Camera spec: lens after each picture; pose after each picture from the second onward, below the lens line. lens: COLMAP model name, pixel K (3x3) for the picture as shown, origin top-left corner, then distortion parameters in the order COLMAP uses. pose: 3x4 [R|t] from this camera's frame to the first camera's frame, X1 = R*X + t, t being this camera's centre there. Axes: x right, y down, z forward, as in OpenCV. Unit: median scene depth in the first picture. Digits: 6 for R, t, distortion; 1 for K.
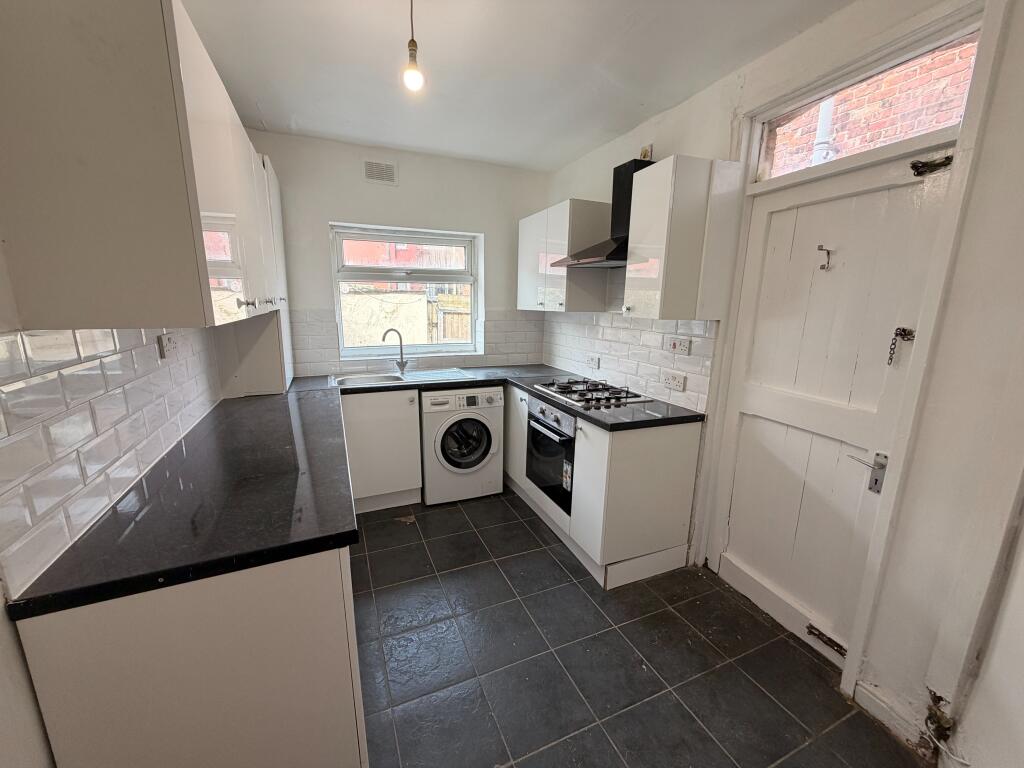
lens RADIAL K [[412.4, 0, 512.0], [0, 412.4, 384.0], [0, 0, 1]] dist [0.001348, 0.000123]
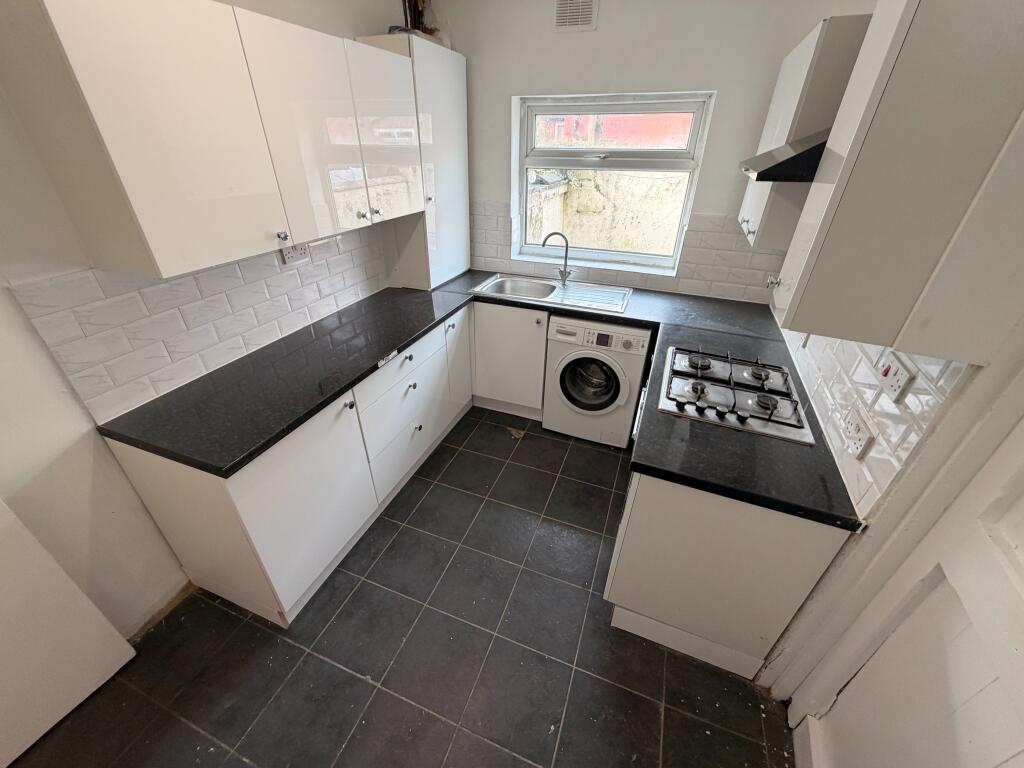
lens RADIAL K [[412.4, 0, 512.0], [0, 412.4, 384.0], [0, 0, 1]] dist [0.001348, 0.000123]
pose [[0.702253, 0.358729, -0.614943, 0.312492], [-0.140194, 0.916539, 0.374568, -0.160955], [0.697988, -0.176830, 0.693934, 0.280462]]
